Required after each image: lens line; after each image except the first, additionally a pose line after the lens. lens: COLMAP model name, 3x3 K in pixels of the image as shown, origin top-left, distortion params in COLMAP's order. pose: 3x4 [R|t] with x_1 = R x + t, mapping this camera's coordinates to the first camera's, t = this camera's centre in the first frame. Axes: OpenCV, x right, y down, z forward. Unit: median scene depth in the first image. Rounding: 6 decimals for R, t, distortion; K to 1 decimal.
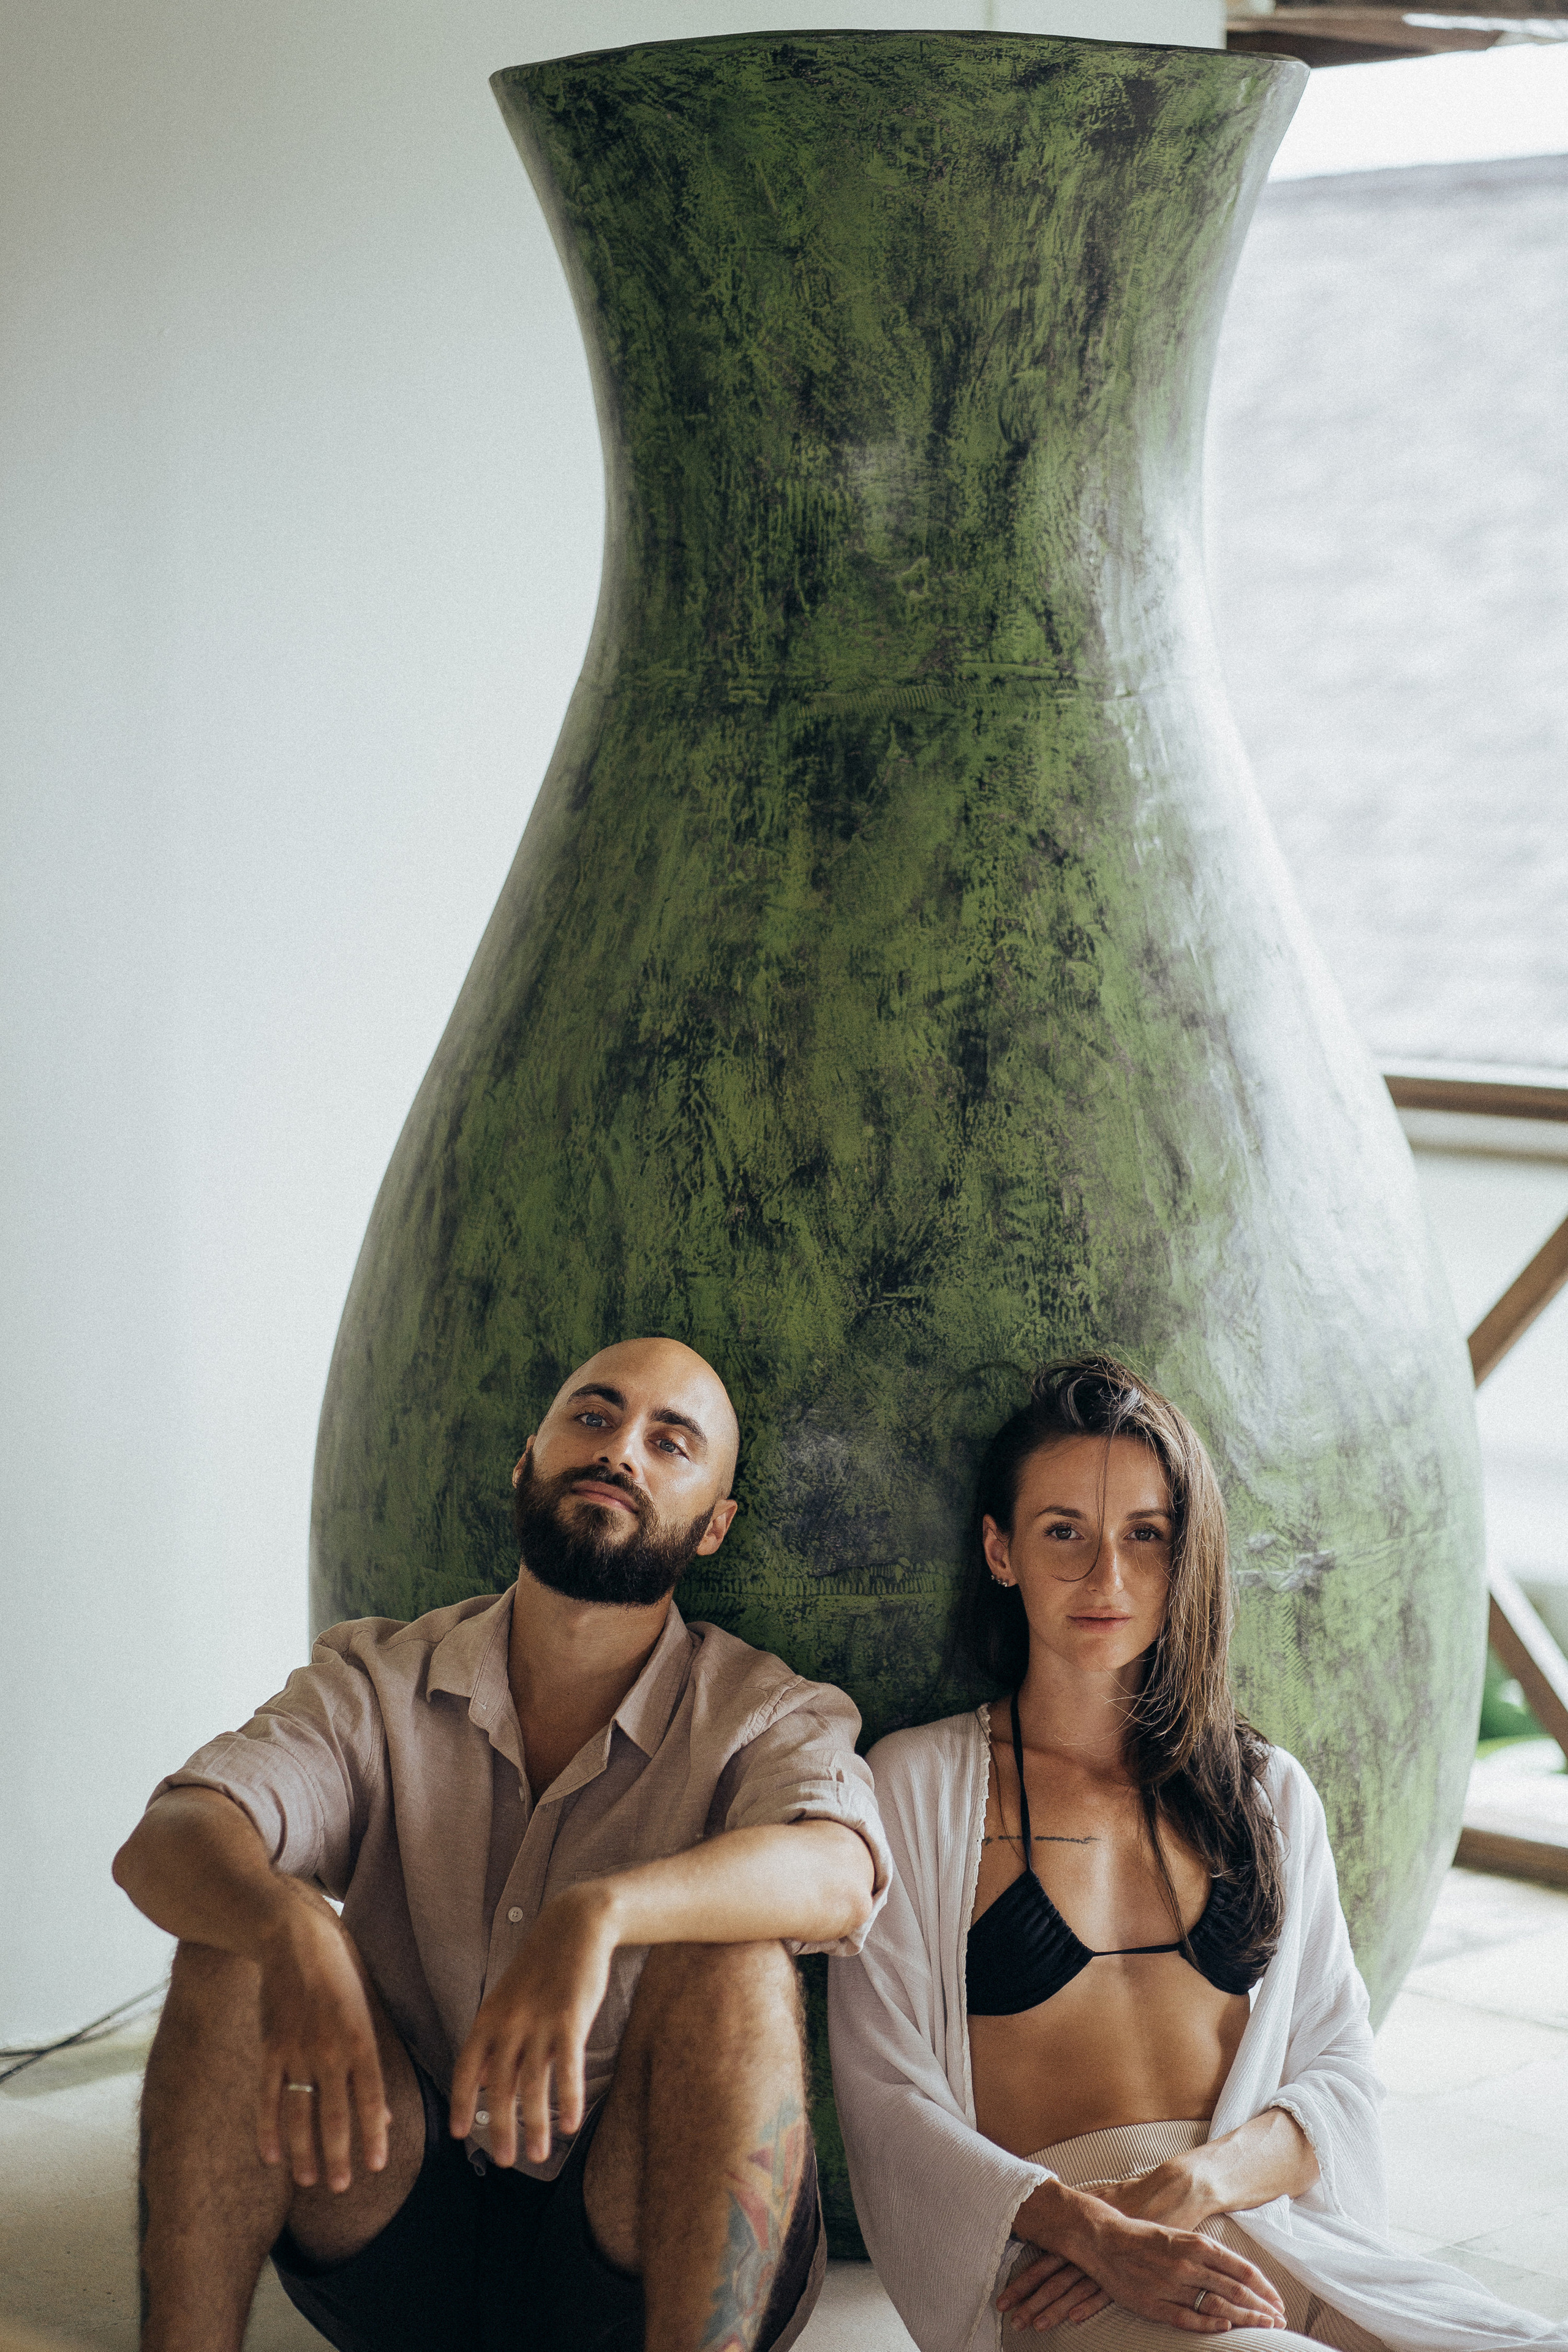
lens RADIAL K [[5760.8, 0, 1029.2], [0, 5760.8, 1327.7], [0, 0, 1]] dist [0.116450, -1.302285]
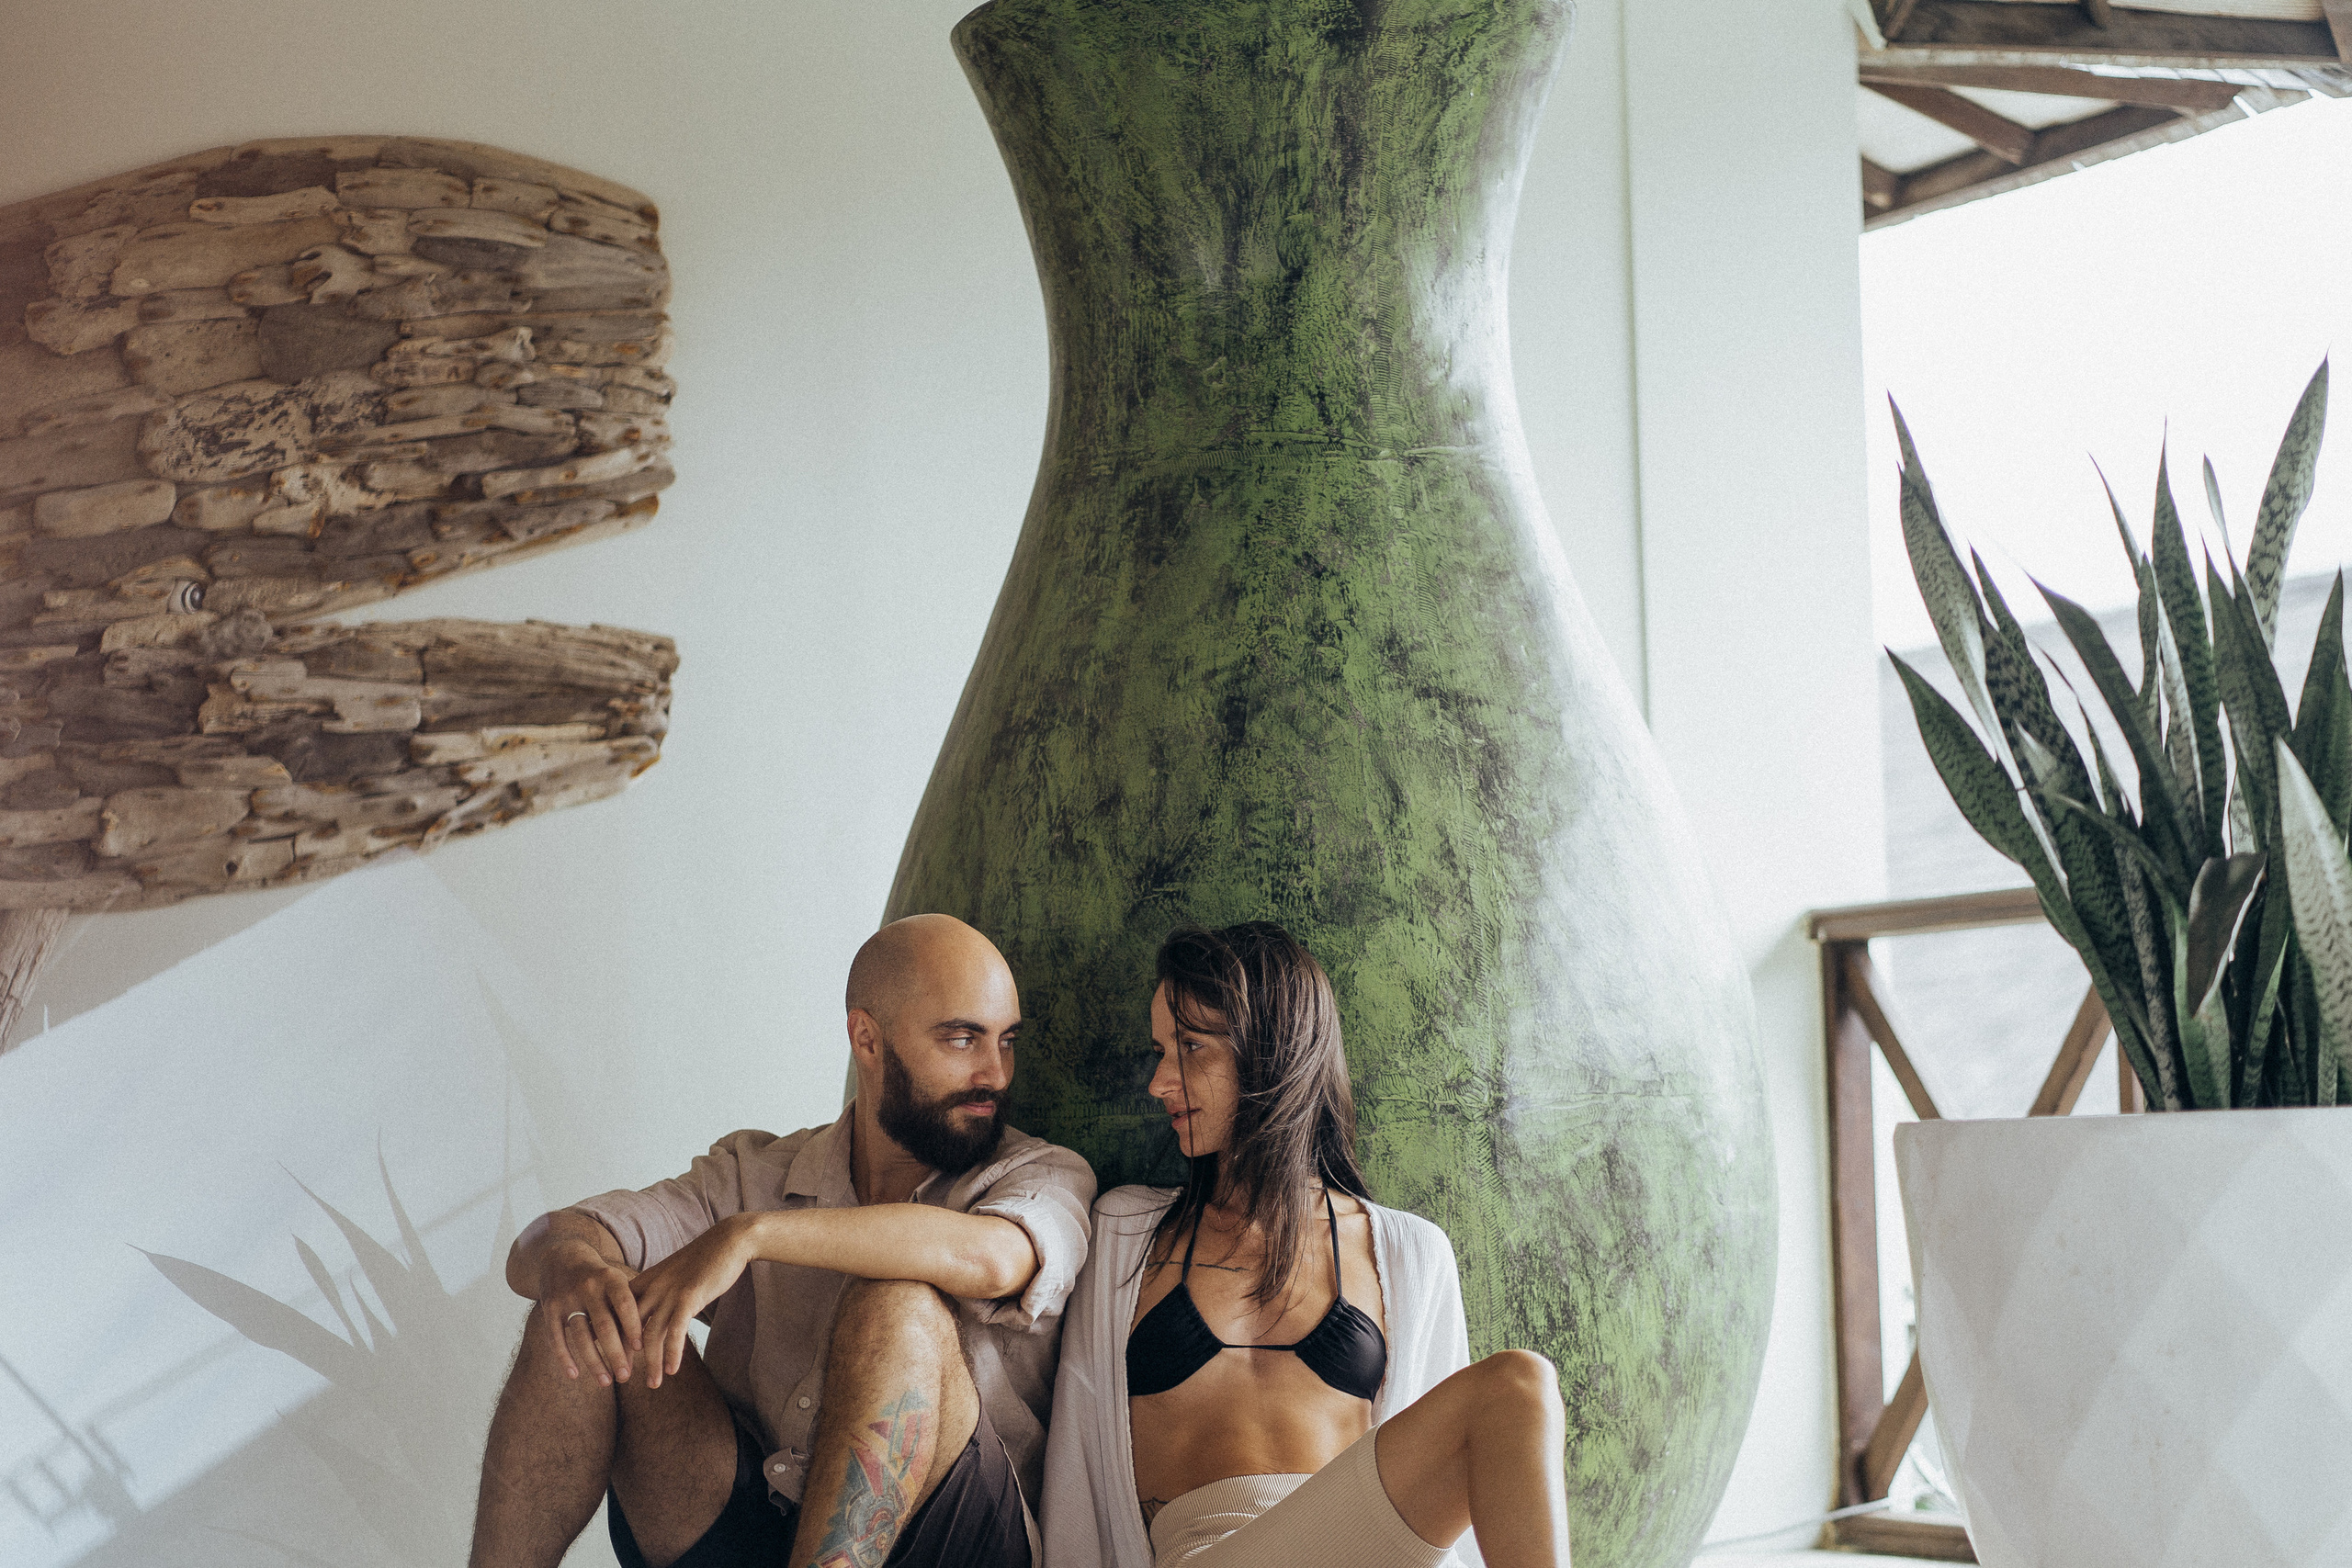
lens RADIAL K [[5760.2, 0, 1176.9], [0, 5760.2, 734.4], [0, 0, 1]] dist [0.116450, -1.302285]
pose [[0.958577, -0.046431, -0.281024, 0.341378], [-0.002786, 0.985049, -0.172255, 0.180688], [0.284821, 0.165902, 0.944115, -0.237926]]
